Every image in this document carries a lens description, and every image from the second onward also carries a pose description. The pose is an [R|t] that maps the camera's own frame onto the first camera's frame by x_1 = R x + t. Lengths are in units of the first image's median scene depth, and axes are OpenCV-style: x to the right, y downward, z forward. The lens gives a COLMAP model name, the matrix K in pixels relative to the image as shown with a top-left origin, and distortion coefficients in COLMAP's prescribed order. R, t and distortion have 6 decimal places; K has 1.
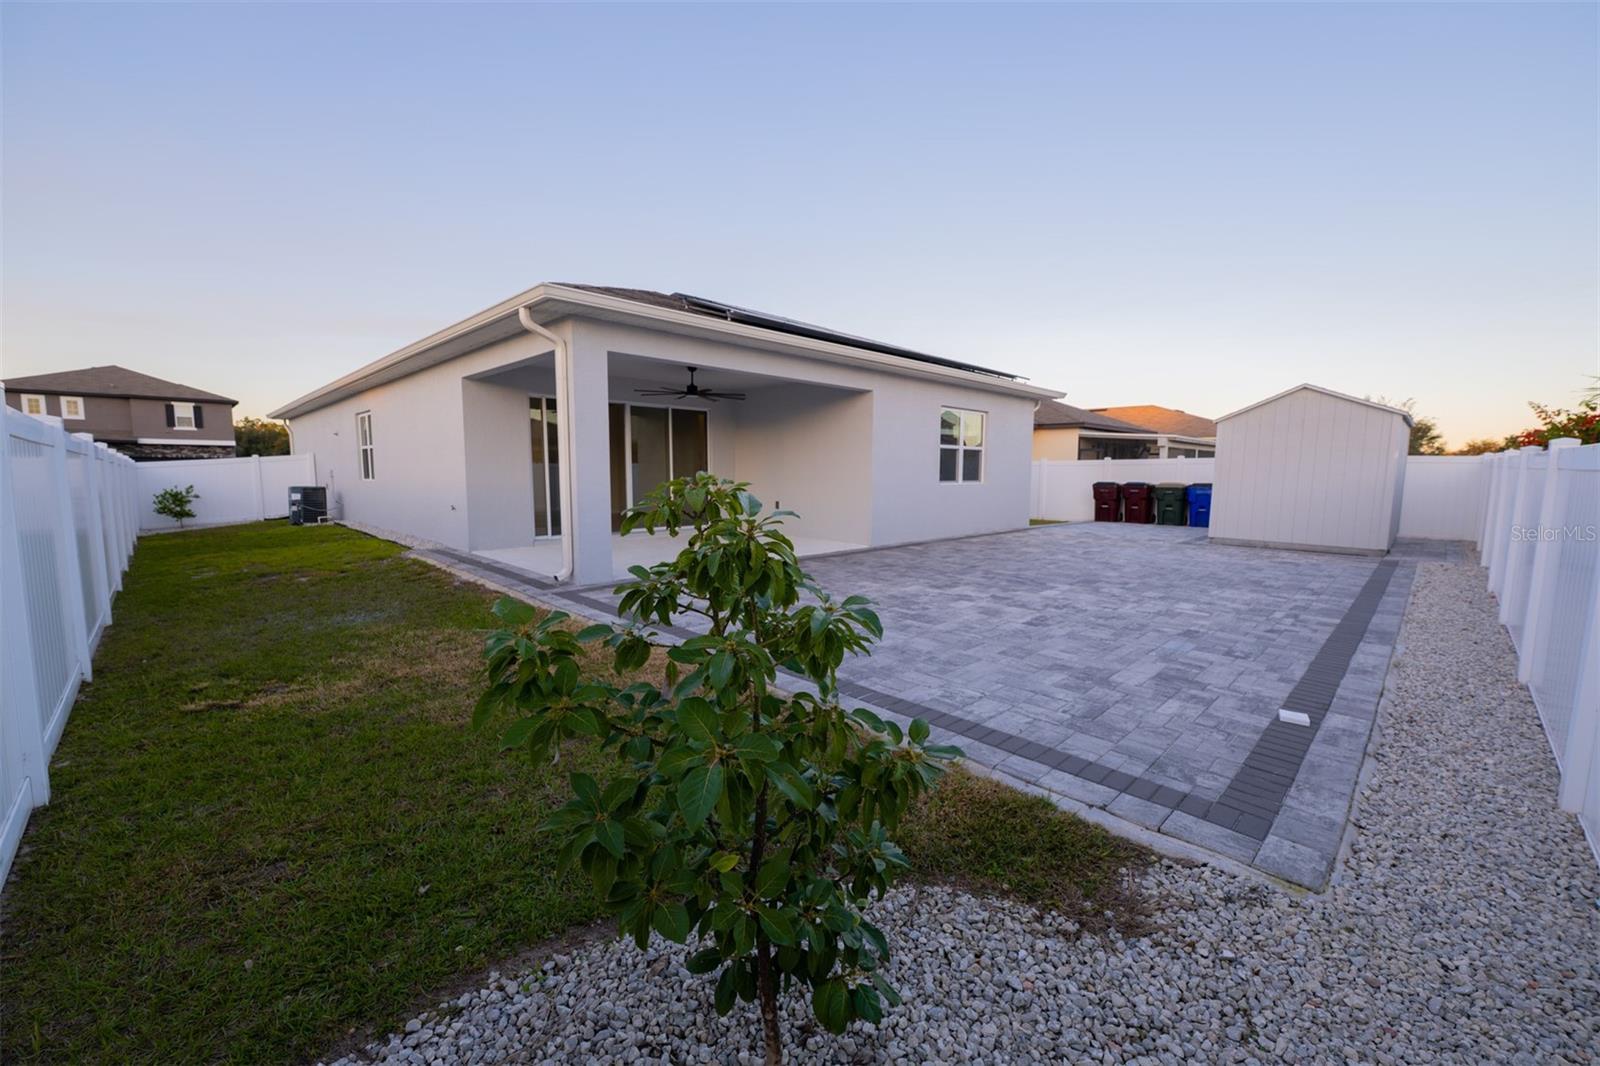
lens RADIAL K [[631.9, 0, 790.6], [0, 631.9, 535.6], [0, 0, 1]] dist [-0.001207, 0.000283]
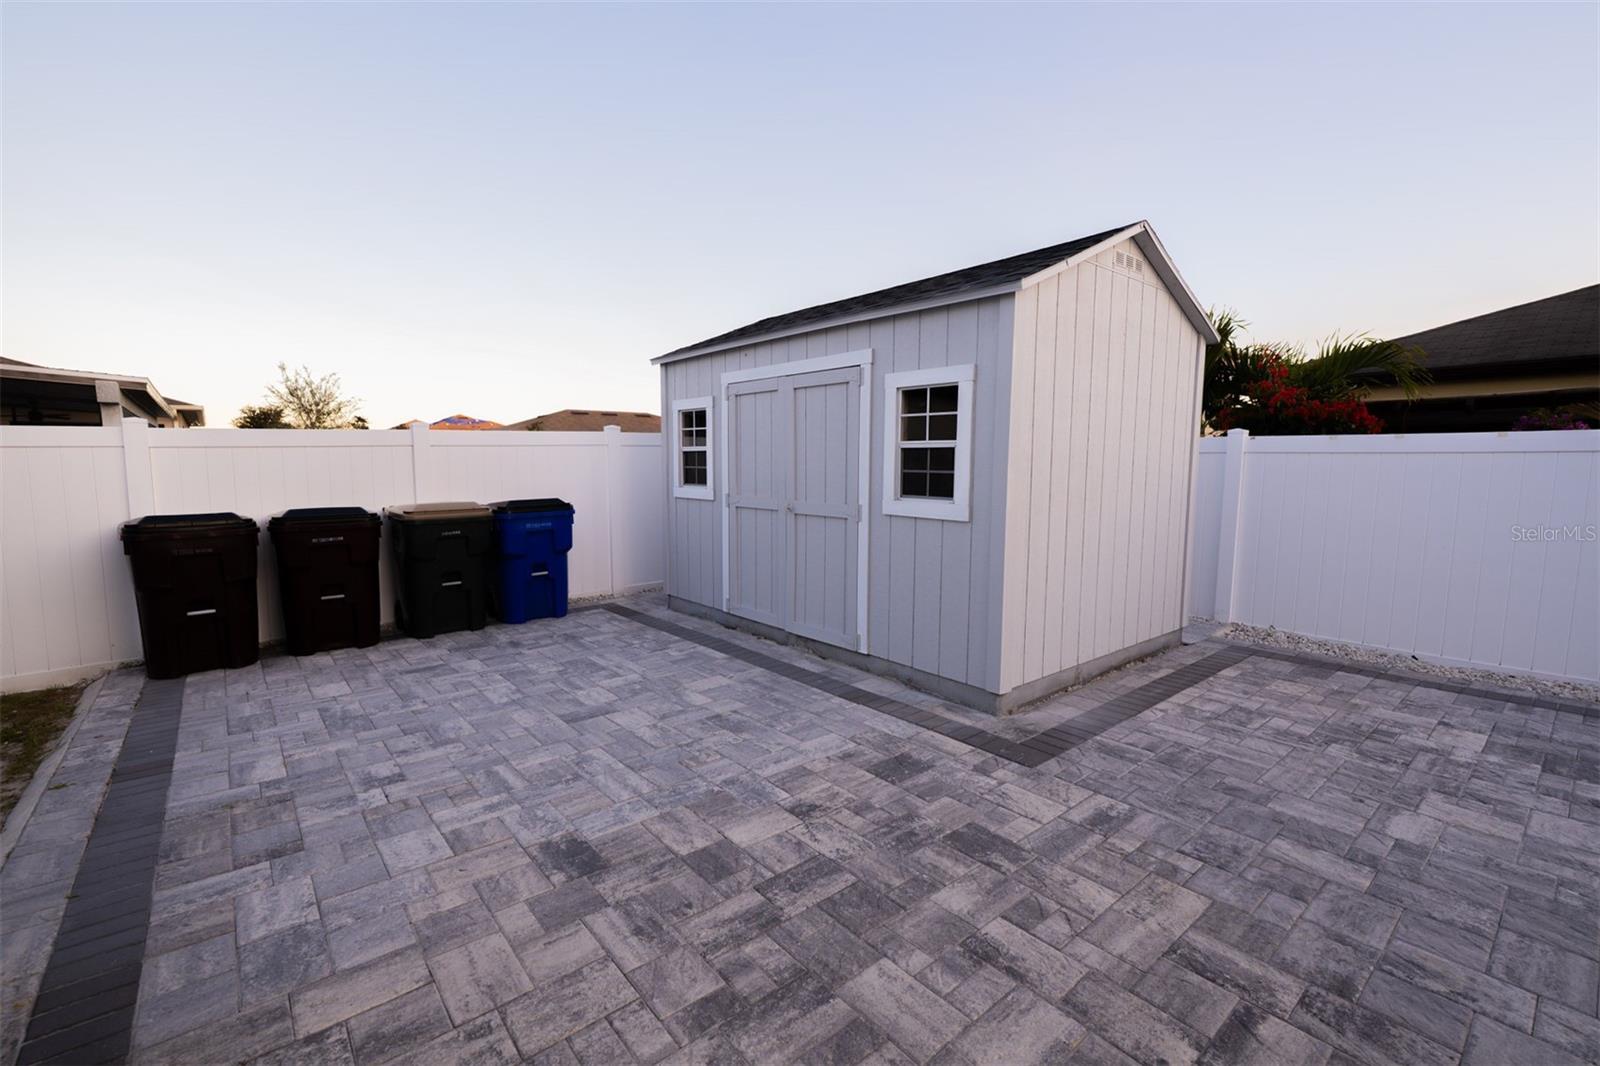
lens RADIAL K [[700.1, 0, 793.4], [0, 700.1, 537.0], [0, 0, 1]] dist [-0.001742, -0.000429]
pose [[0.082730, -0.112562, 0.990195, 0.256246], [0.112512, 0.988303, 0.102947, -0.082189], [-0.990200, 0.102892, 0.094427, 0.778425]]
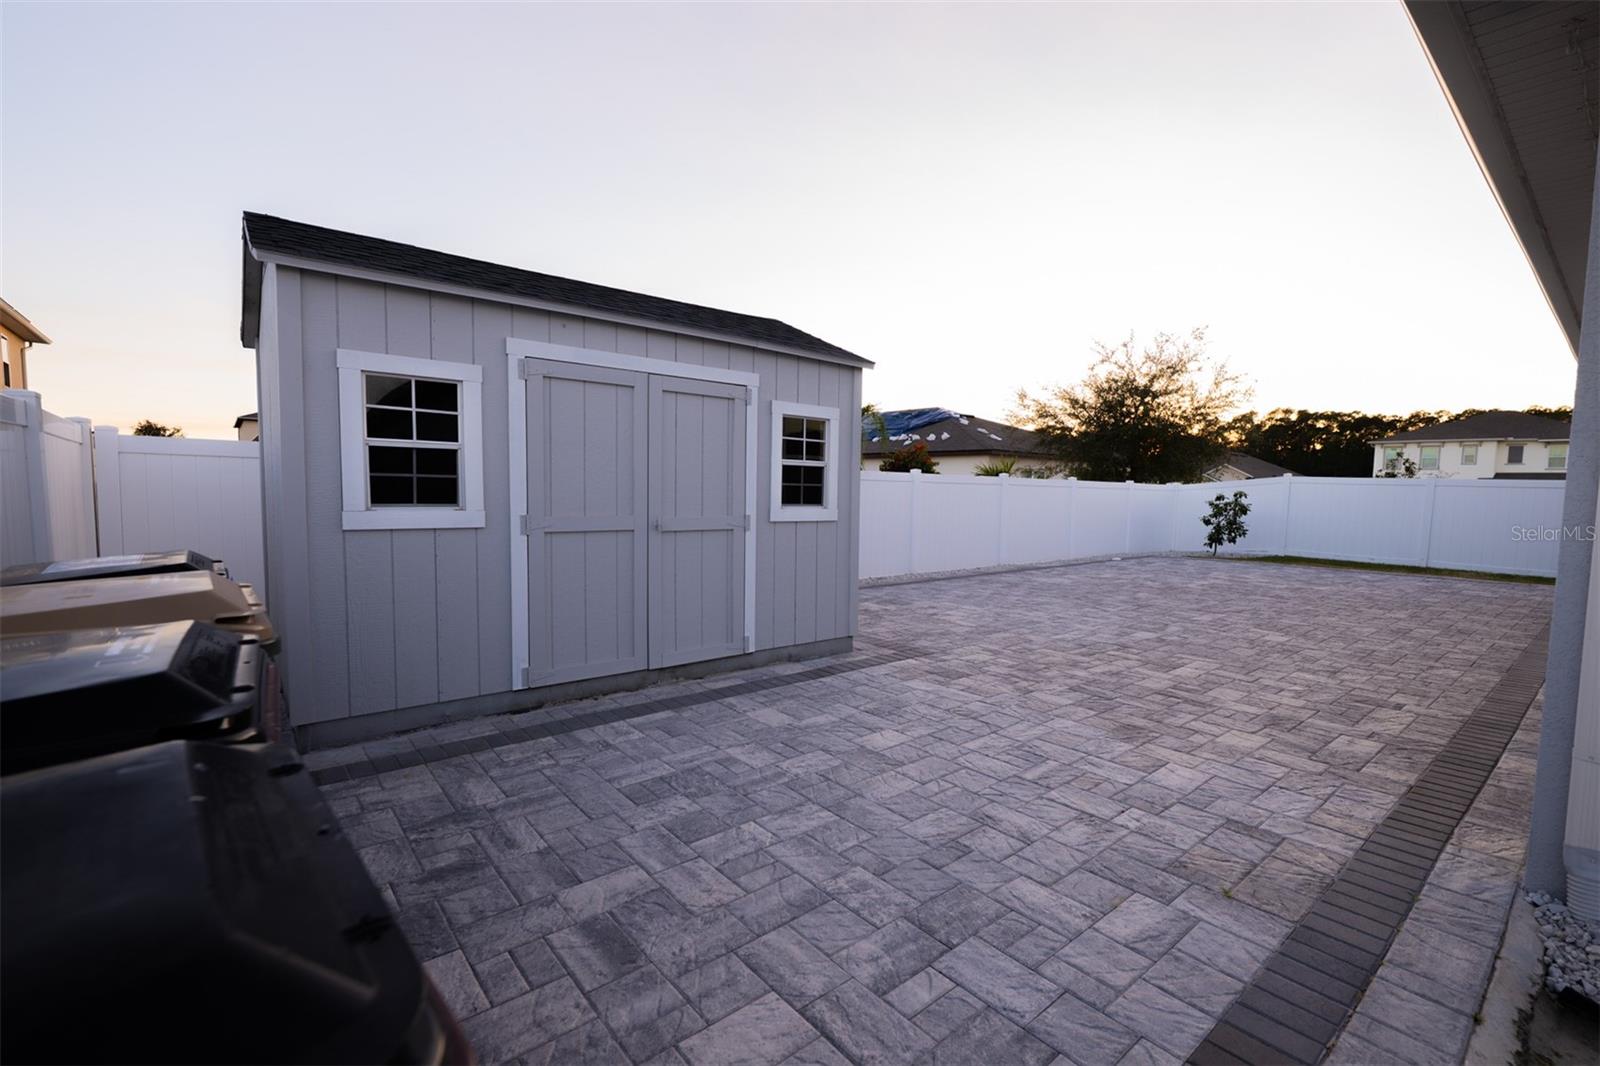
lens RADIAL K [[700.1, 0, 826.0], [0, 700.1, 534.3], [0, 0, 1]] dist [-0.001742, -0.000429]
pose [[-0.997546, -0.027137, 0.064538, 0.484842], [-0.015198, 0.983777, 0.178750, -0.109593], [-0.068342, 0.177330, -0.981776, 1.074289]]
